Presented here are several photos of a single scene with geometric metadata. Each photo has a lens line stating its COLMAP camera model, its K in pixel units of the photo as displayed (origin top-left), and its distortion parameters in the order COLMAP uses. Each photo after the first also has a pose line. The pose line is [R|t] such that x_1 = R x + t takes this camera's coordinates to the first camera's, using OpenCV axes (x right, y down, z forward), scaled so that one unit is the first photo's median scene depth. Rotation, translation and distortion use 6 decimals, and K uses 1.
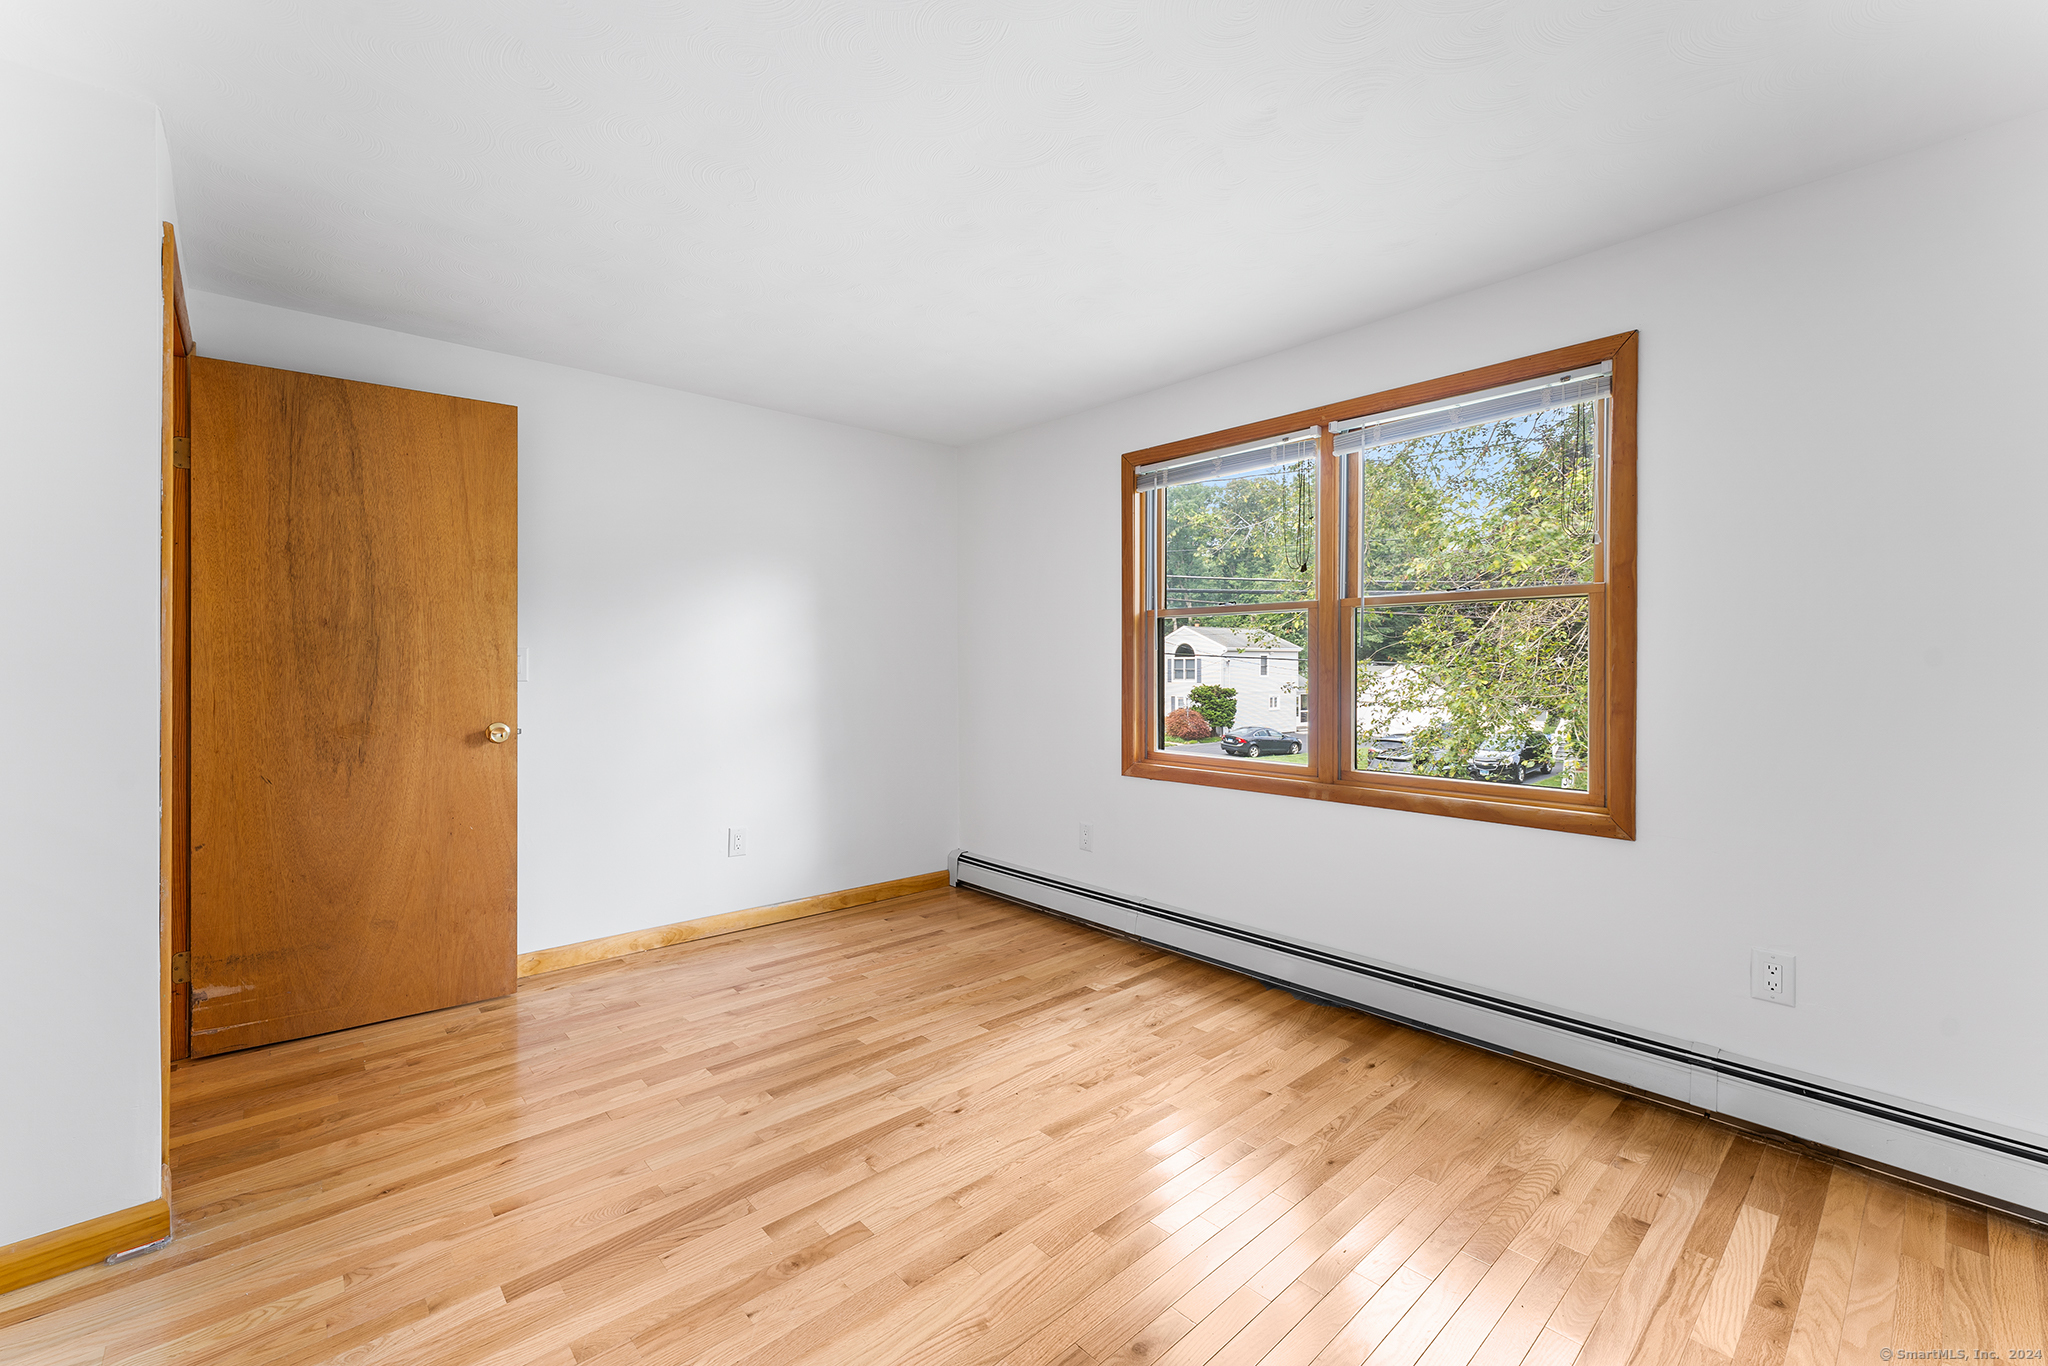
lens RADIAL K [[843.9, 0, 1014.7], [0, 843.9, 667.3], [0, 0, 1]] dist [0.001283, 0.000106]
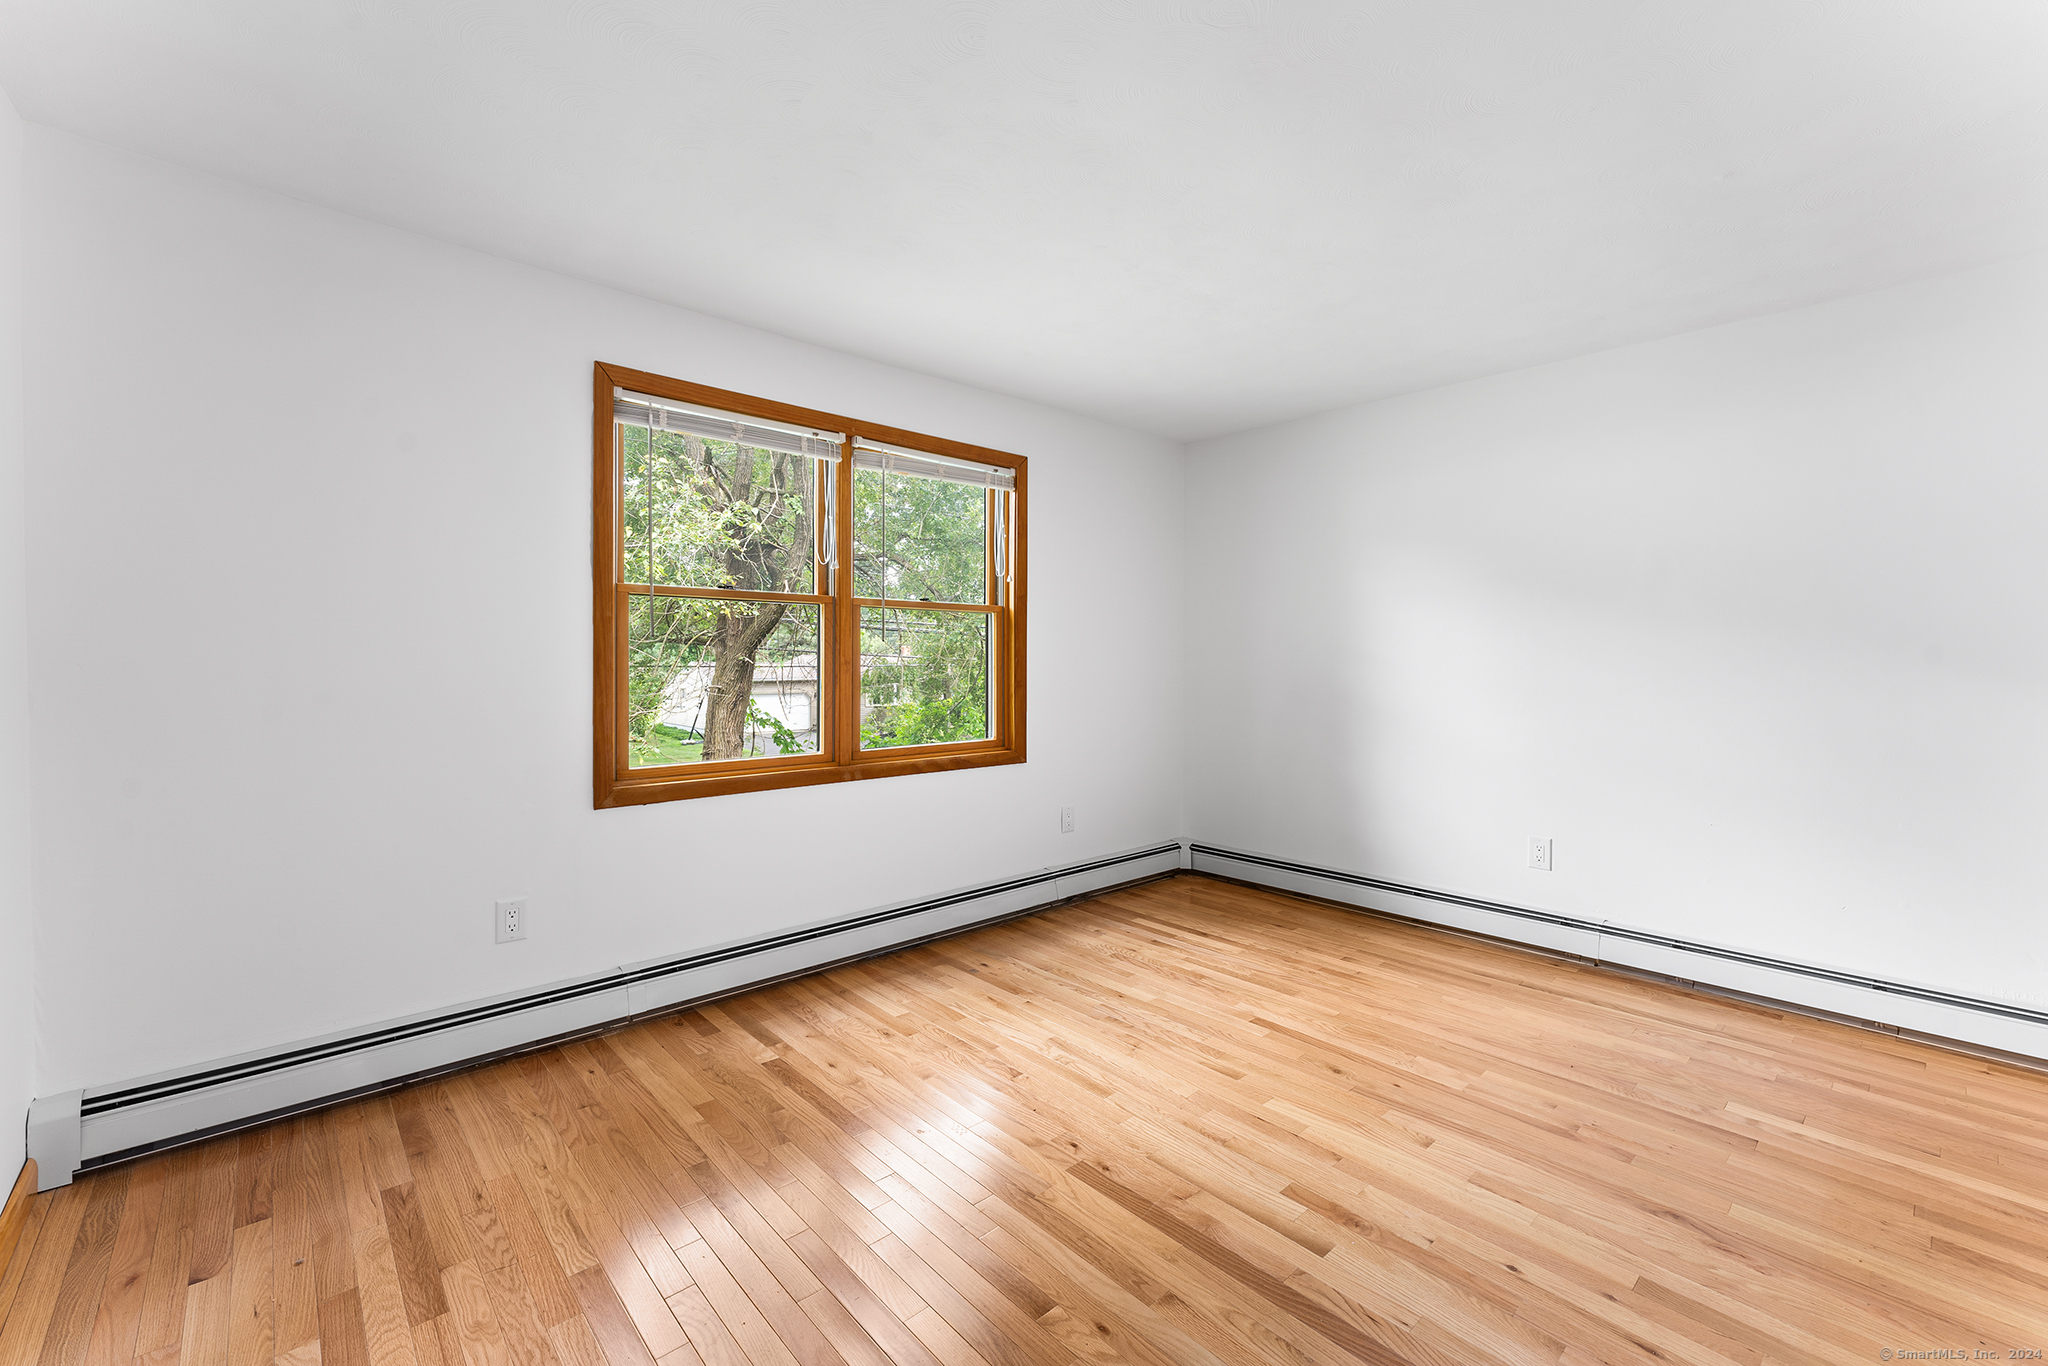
lens RADIAL K [[843.9, 0, 1014.7], [0, 843.9, 667.3], [0, 0, 1]] dist [0.001283, 0.000106]
pose [[0.001834, -0.012110, 0.999925, -0.780393], [0.000690, 0.999926, 0.012109, -0.001504], [-0.999998, 0.000668, 0.001842, 0.850489]]
